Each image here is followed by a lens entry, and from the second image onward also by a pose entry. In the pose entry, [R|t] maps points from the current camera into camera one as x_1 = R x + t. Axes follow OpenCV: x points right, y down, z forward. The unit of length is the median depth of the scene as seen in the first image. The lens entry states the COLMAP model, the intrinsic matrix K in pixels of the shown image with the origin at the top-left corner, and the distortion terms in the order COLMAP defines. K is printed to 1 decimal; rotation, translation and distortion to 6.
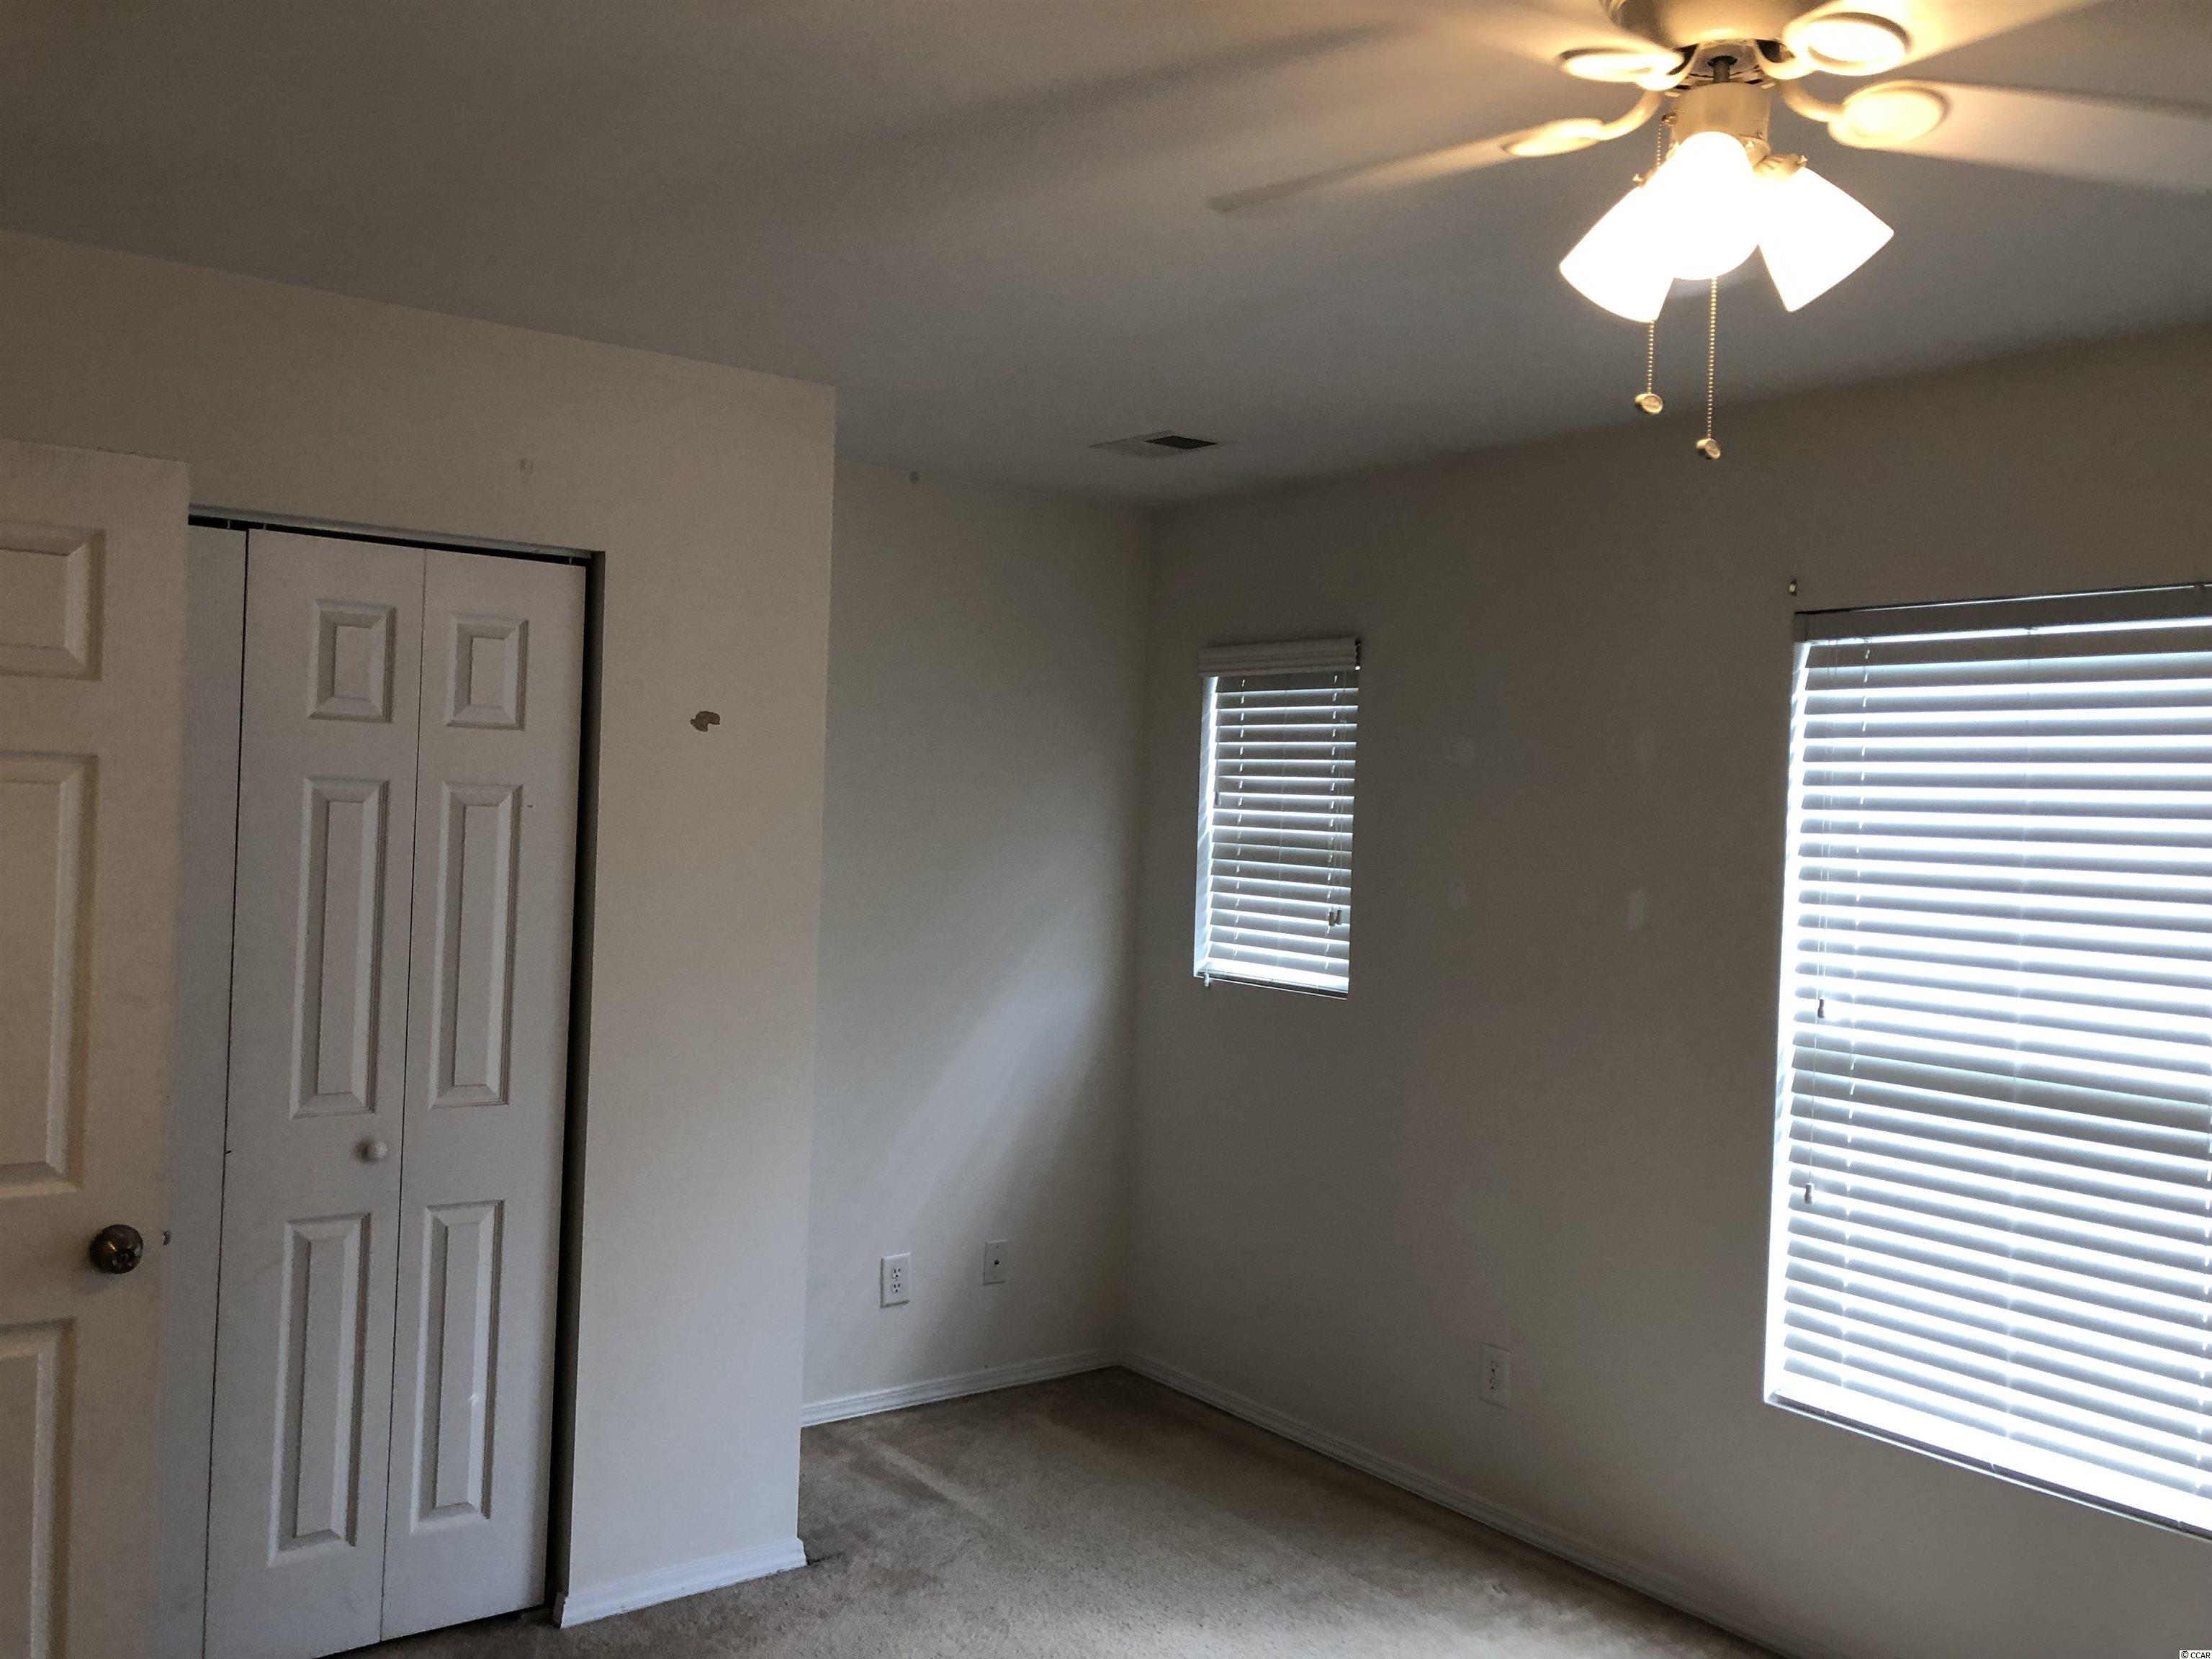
lens RADIAL K [[1863.3, 0, 1106.0], [0, 1863.3, 829.5], [0, 0, 1]] dist [0.110787, 0.002305]
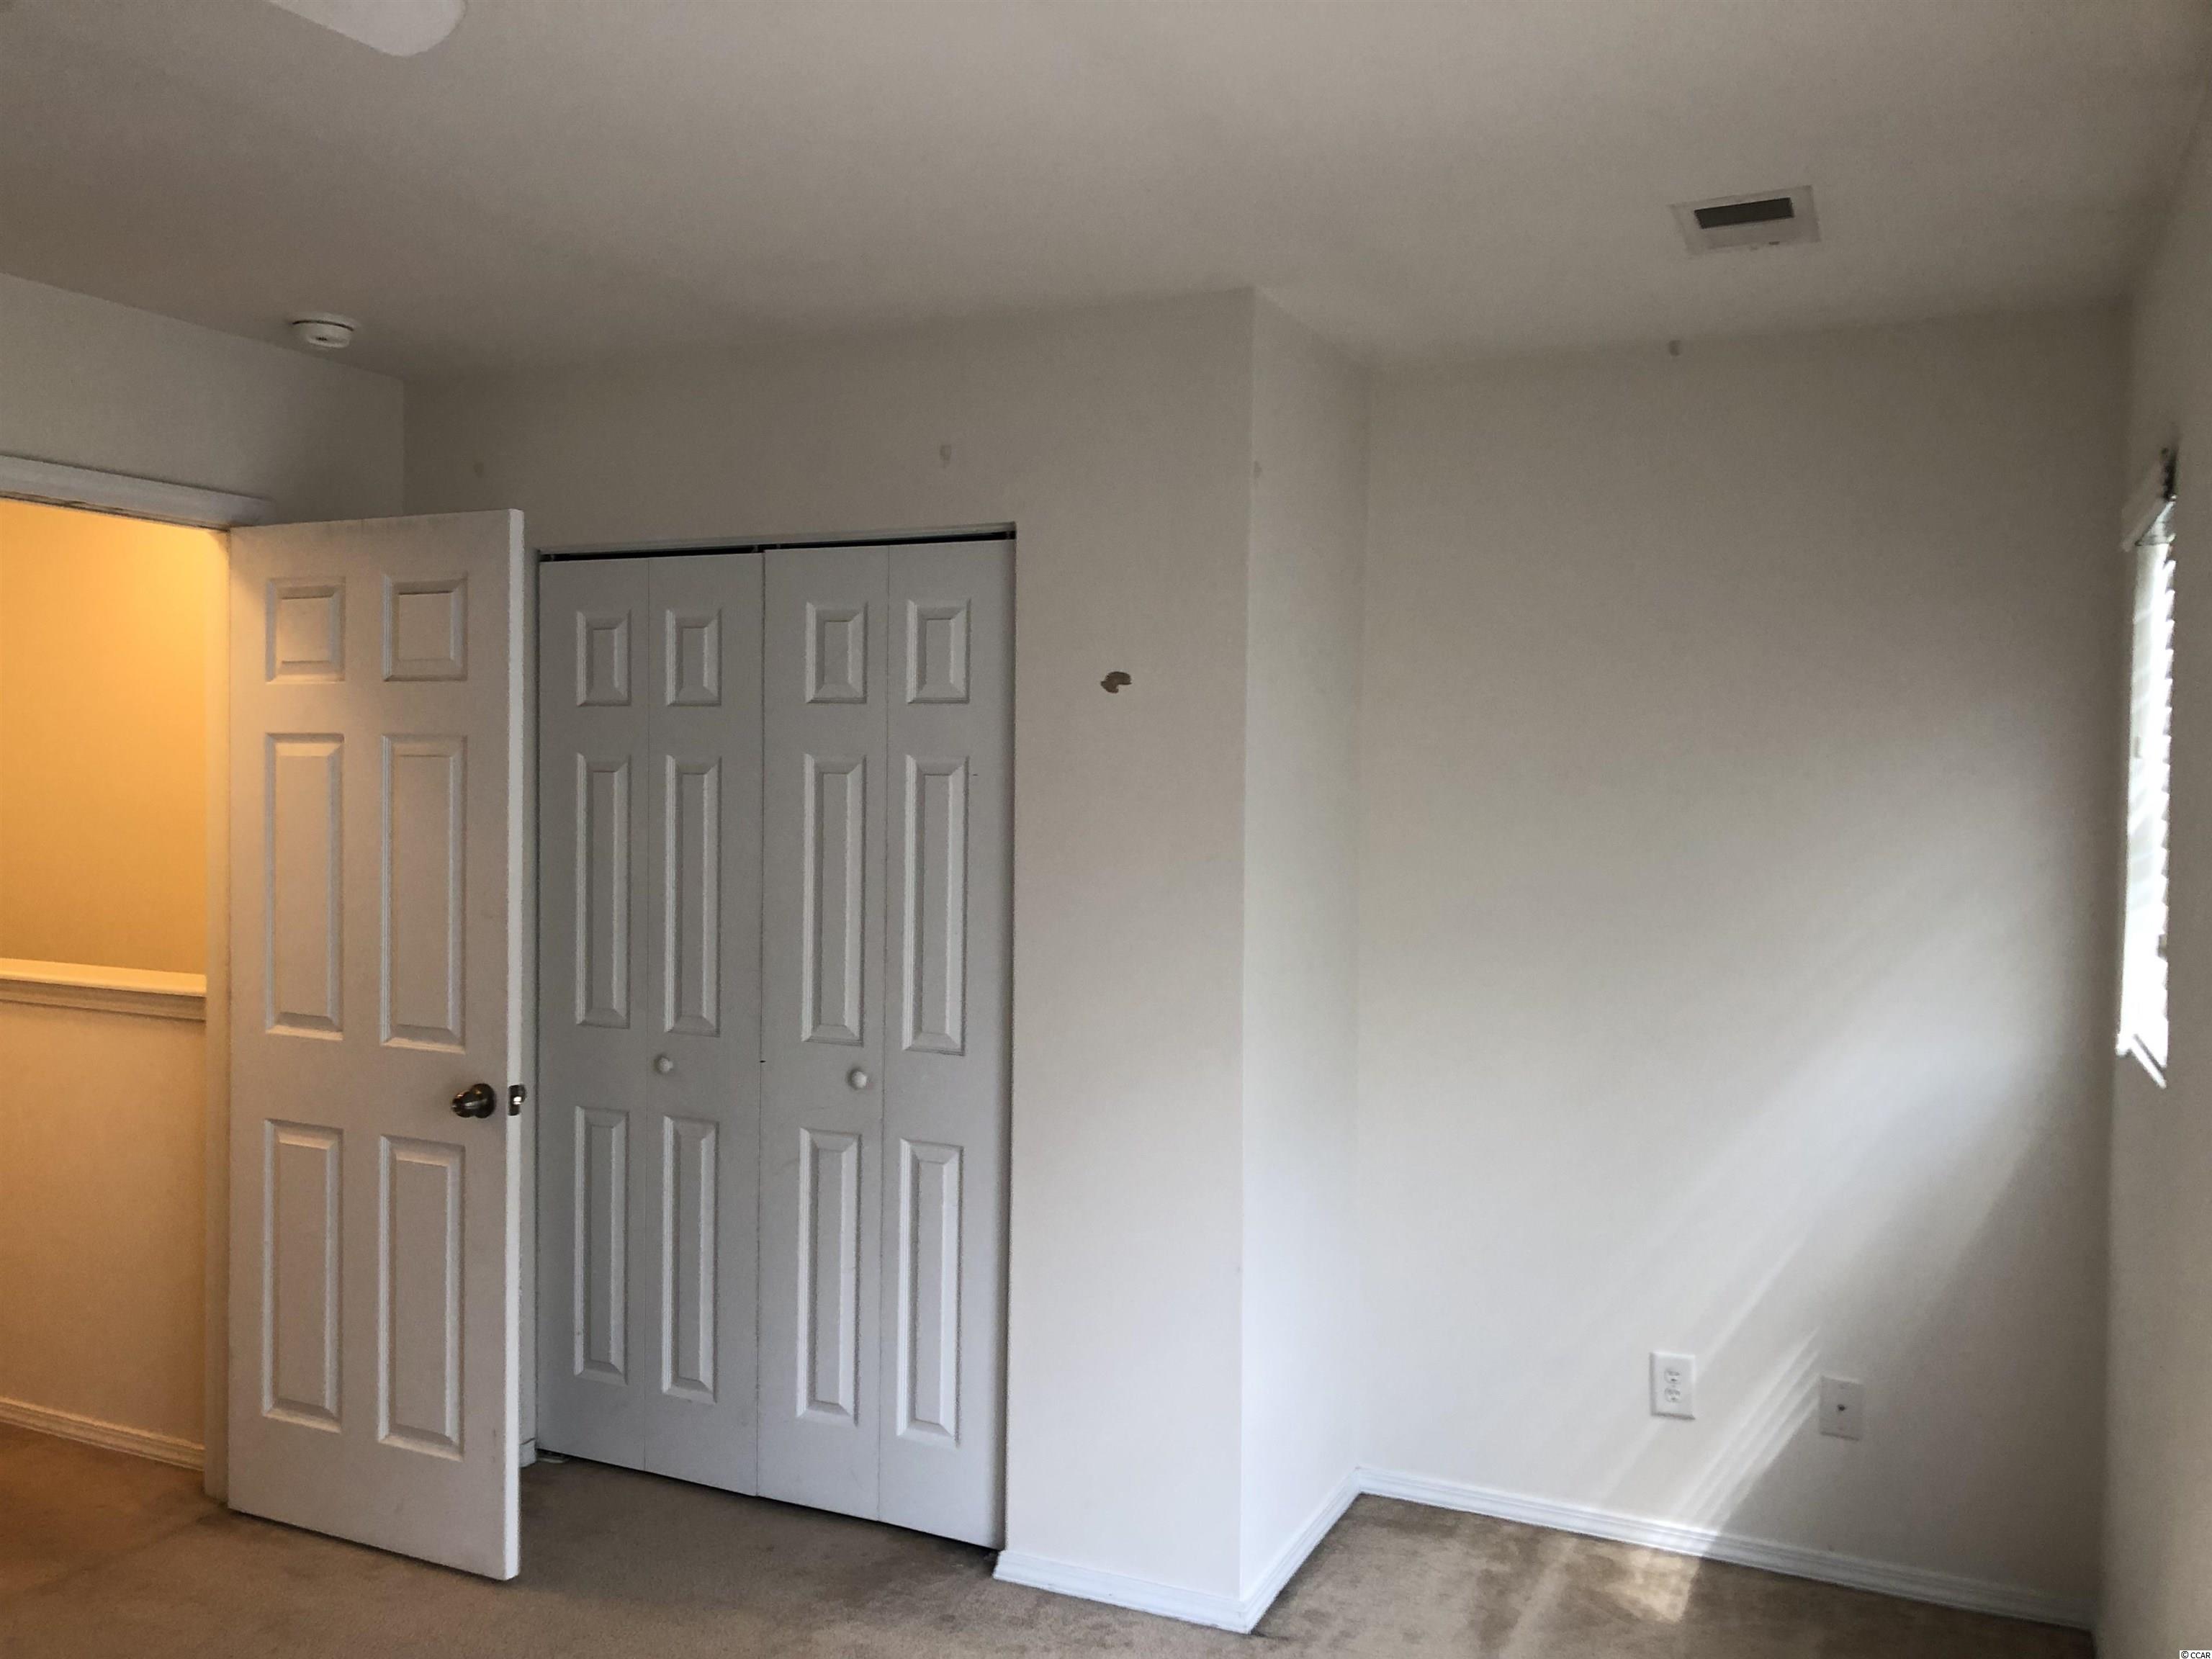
lens RADIAL K [[1969.5, 0, 1105.8], [0, 1969.5, 764.7], [0, 0, 1]] dist [0.056936, 0.000251]
pose [[0.469324, -0.028413, -0.882569, 0.487744], [-0.008870, 0.999280, -0.036888, 0.015585], [0.882981, 0.025141, 0.468734, 0.383463]]
